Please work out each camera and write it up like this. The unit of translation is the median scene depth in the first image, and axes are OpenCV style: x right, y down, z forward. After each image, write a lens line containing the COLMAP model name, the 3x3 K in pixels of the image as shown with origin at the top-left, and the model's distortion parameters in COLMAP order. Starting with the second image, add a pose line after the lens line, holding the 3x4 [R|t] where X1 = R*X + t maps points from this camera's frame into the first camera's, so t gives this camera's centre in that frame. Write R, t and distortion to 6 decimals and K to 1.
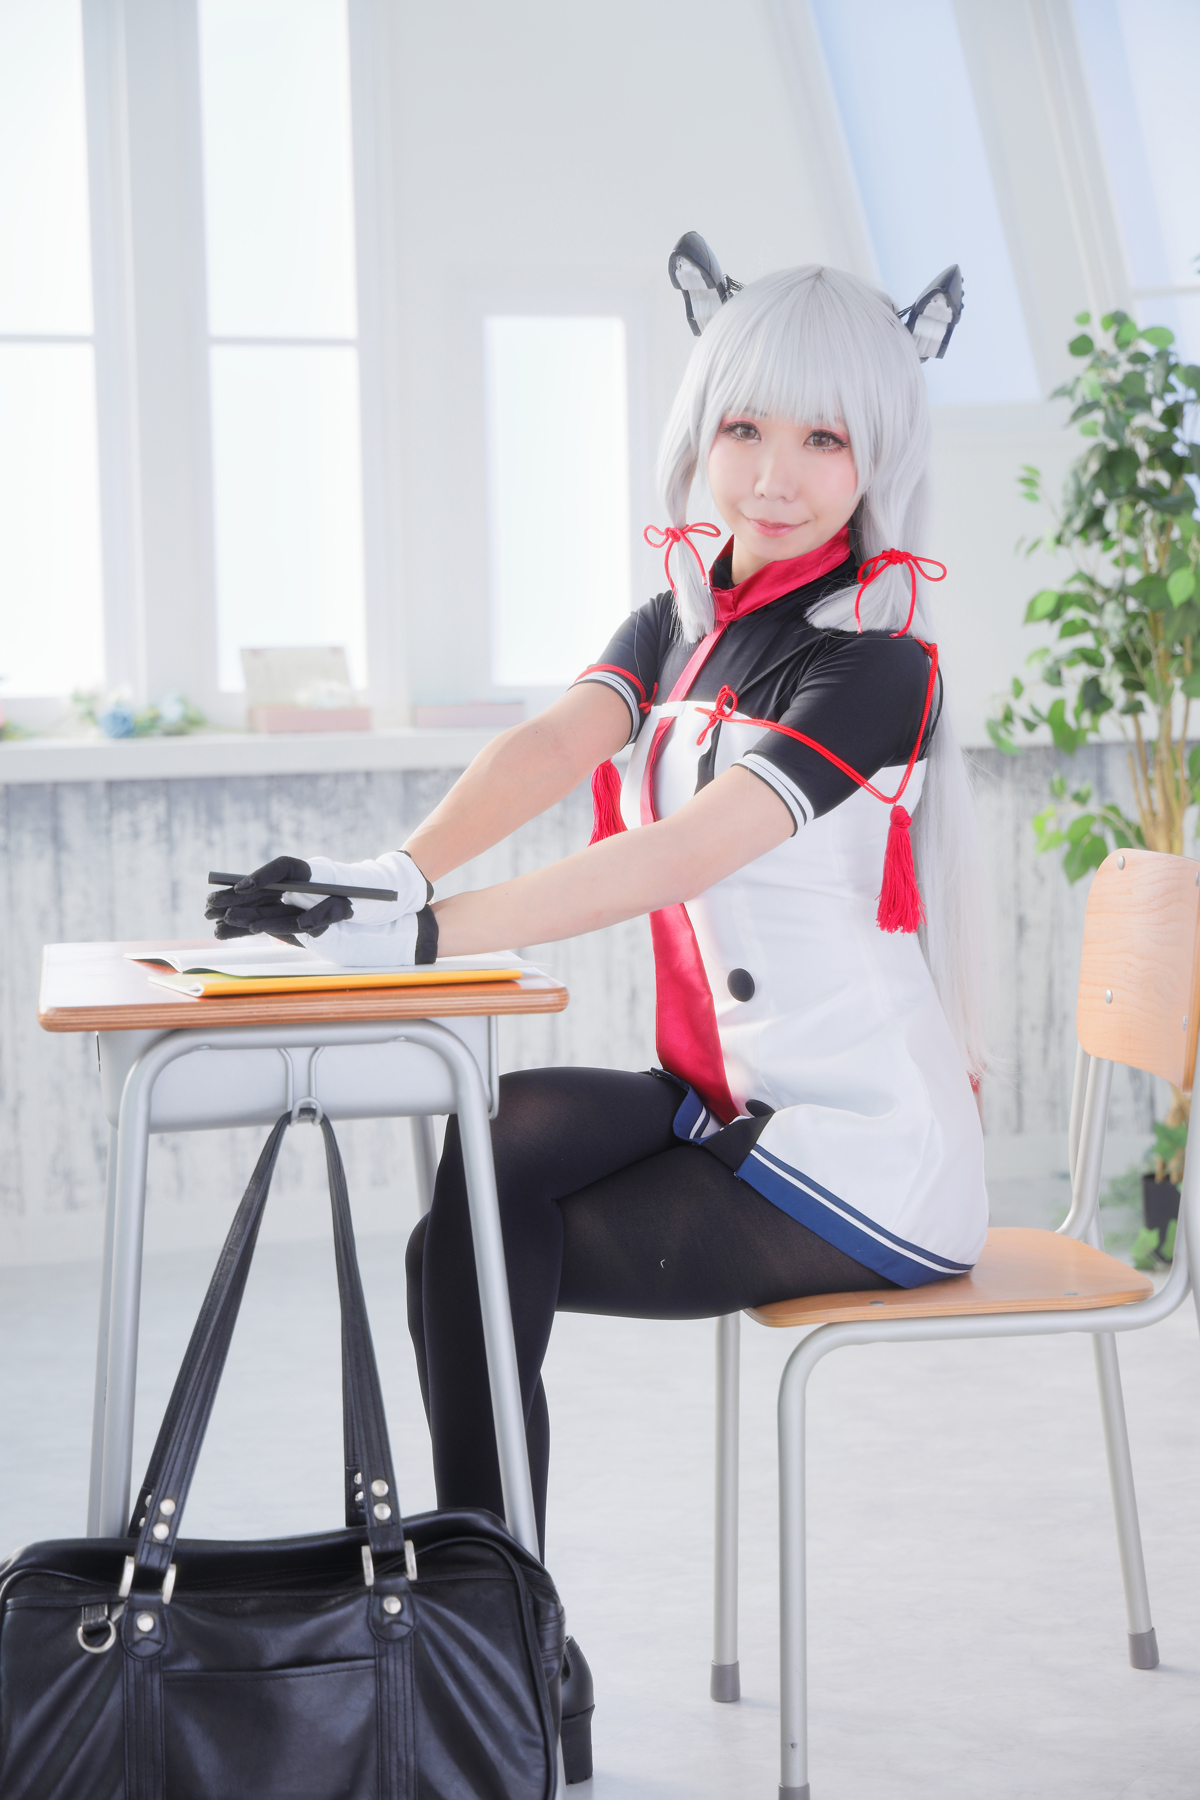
lens RADIAL K [[3539.4, 0, 600.0], [0, 3539.4, 900.0], [0, 0, 1]] dist [0.063117, -0.278019]
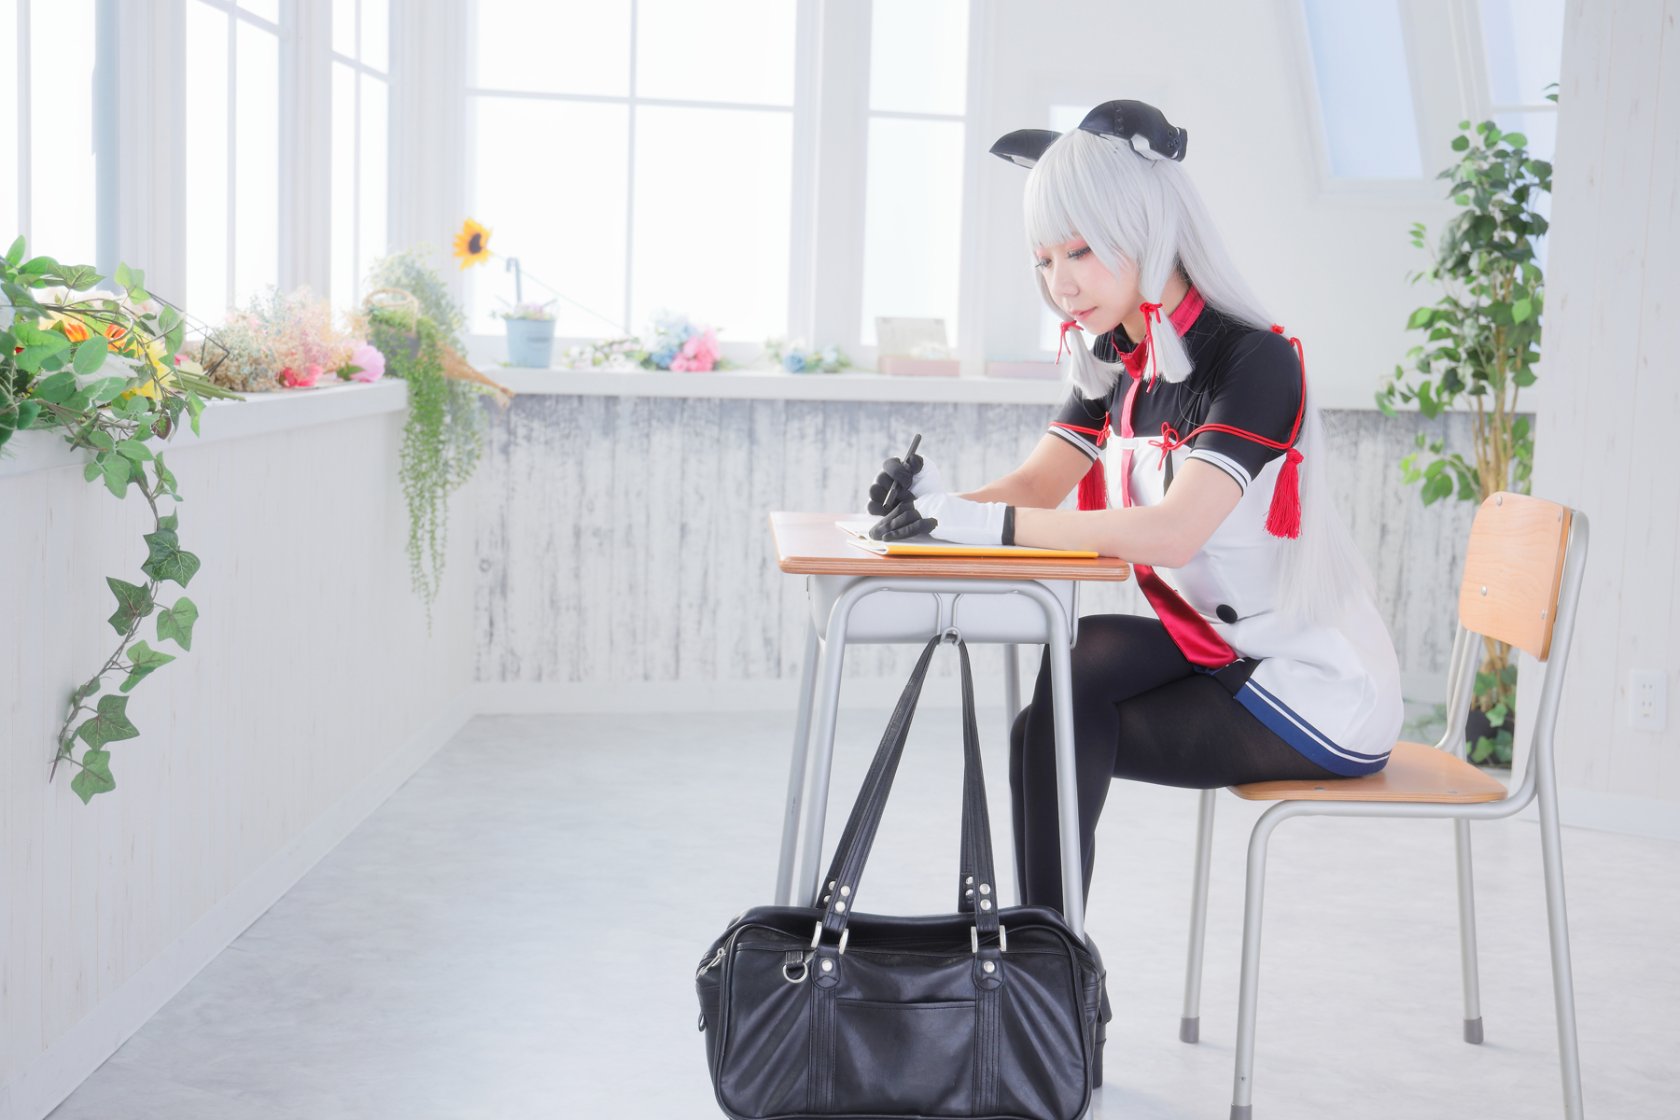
lens RADIAL K [[2306.7, 0, 840.0], [0, 2306.7, 560.0], [0, 0, 1]] dist [0.024915, -0.013503]
pose [[0.993784, 0.063293, -0.091586, -0.022095], [-0.060139, 0.997512, 0.036792, -0.003086], [0.093687, -0.031055, 0.995117, 0.012093]]
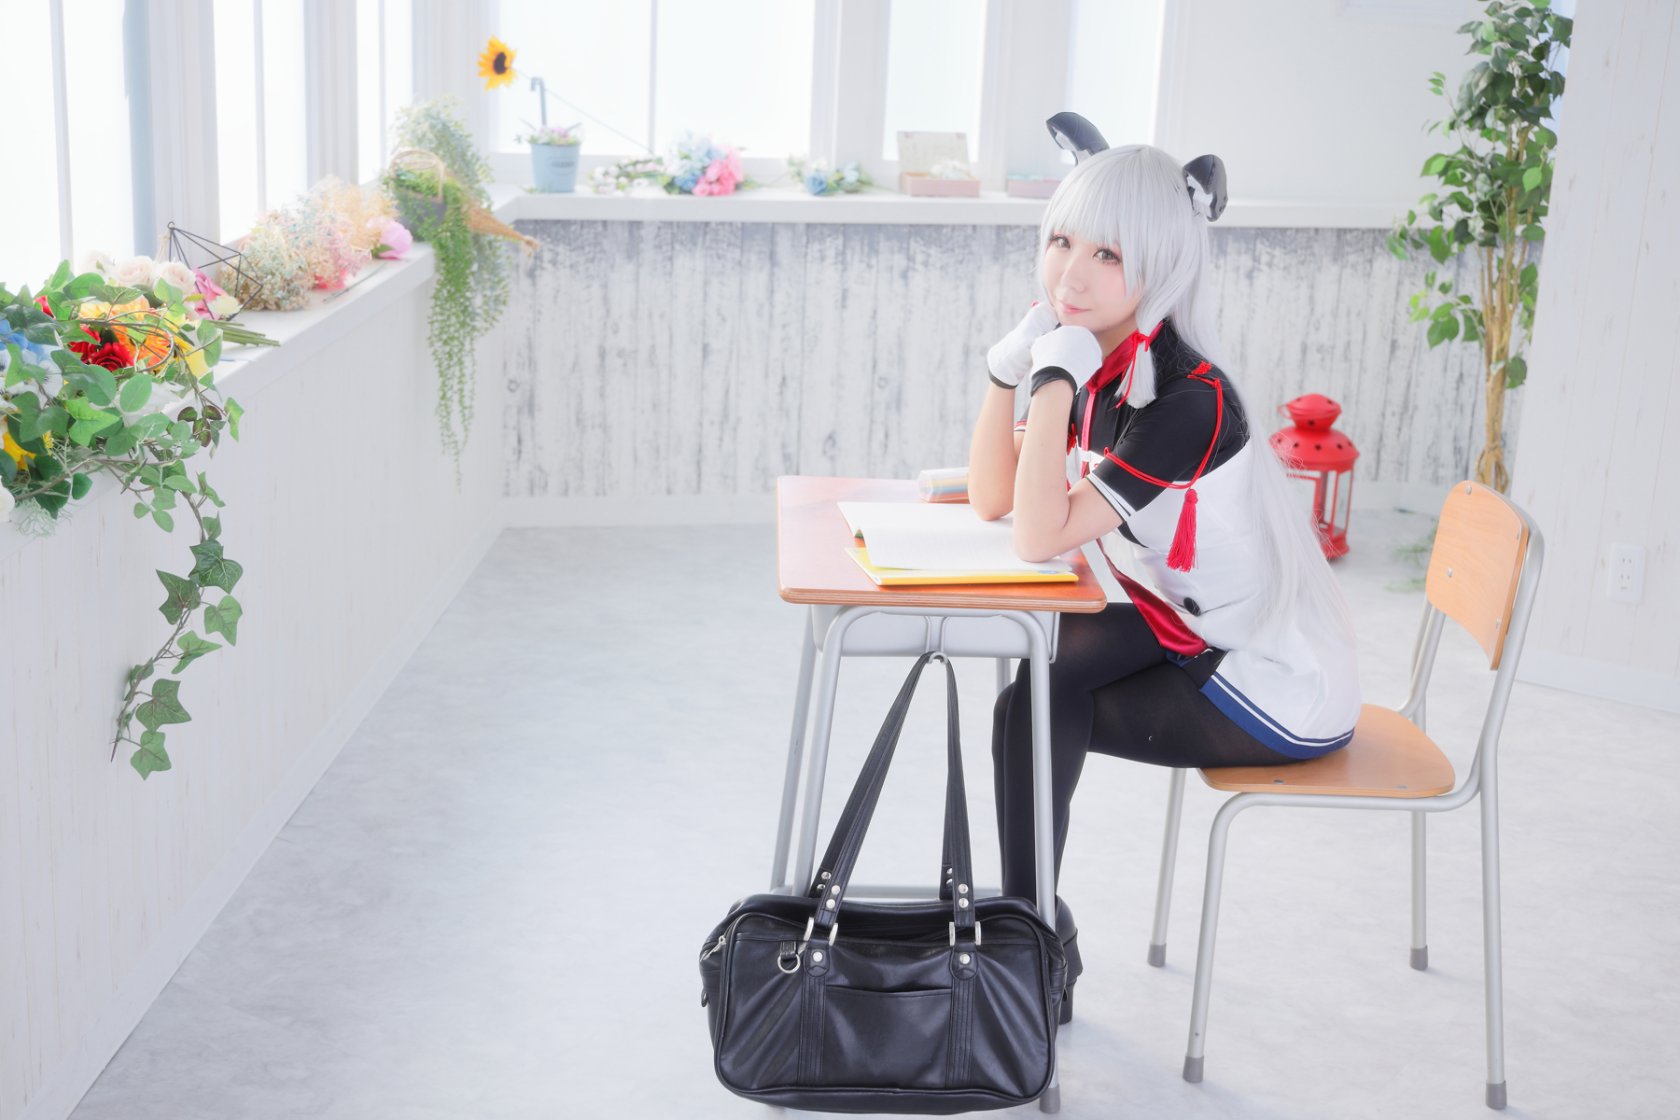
lens RADIAL K [[2311.7, 0, 834.0], [0, 2311.7, 559.2], [0, 0, 1]] dist [0.029896, -0.011903]
pose [[0.990791, 0.094821, -0.096650, -0.016726], [-0.073626, 0.976378, 0.203137, -0.103496], [0.113629, -0.194150, 0.974369, -0.014390]]
